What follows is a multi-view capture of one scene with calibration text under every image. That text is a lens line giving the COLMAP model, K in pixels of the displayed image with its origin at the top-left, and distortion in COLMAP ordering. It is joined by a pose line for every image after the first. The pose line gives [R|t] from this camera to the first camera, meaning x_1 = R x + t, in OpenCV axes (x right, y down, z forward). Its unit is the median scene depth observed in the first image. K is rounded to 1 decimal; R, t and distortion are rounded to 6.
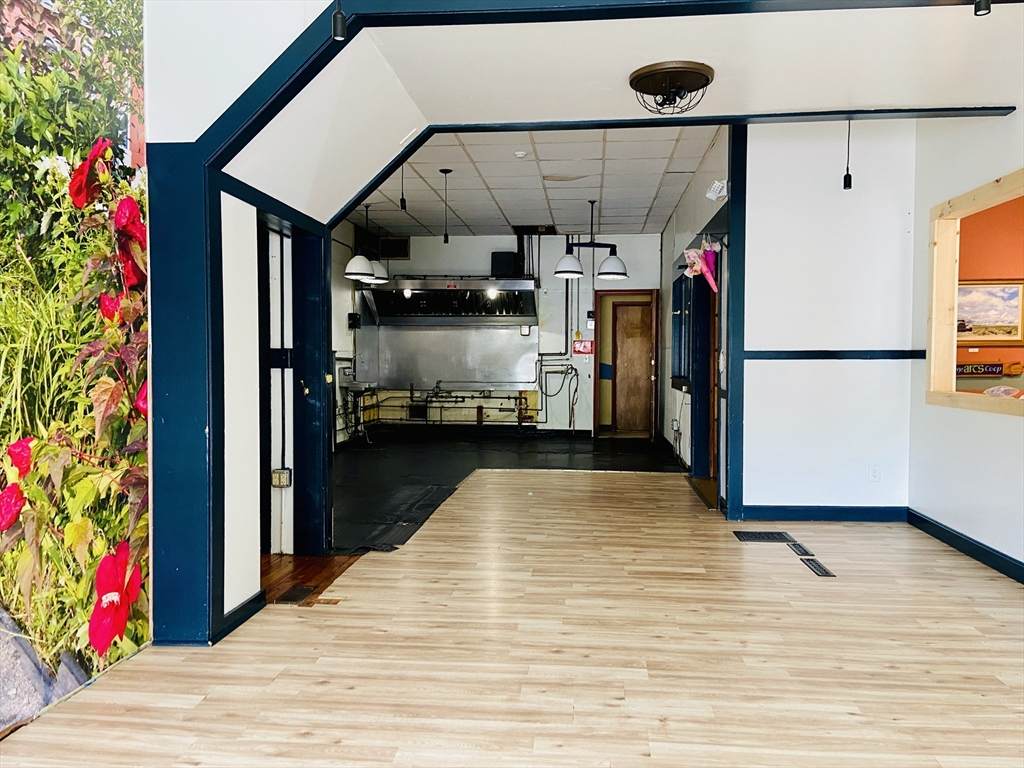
lens RADIAL K [[788.7, 0, 515.2], [0, 788.7, 387.1], [0, 0, 1]] dist [0.119057, -0.142754]
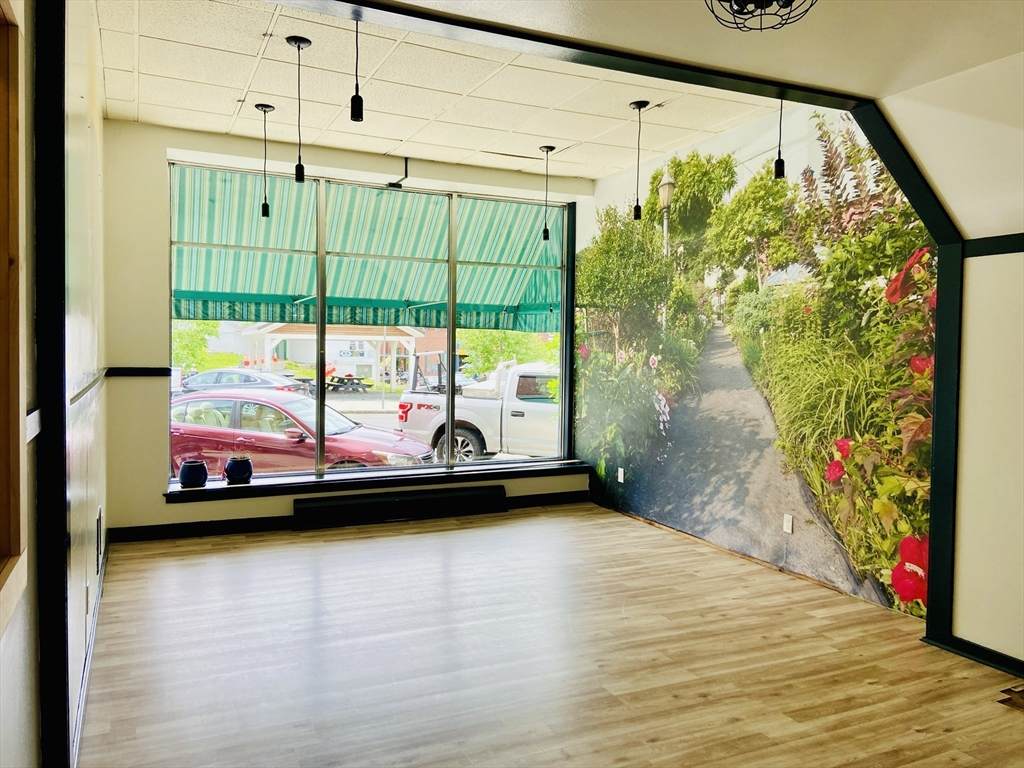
lens RADIAL K [[788.7, 0, 515.2], [0, 788.7, 387.1], [0, 0, 1]] dist [0.119057, -0.142754]
pose [[-0.849935, 0.010334, -0.526786, 0.916807], [-0.036950, 0.996177, 0.079158, -0.157086], [0.525590, 0.086744, -0.846304, 1.961821]]
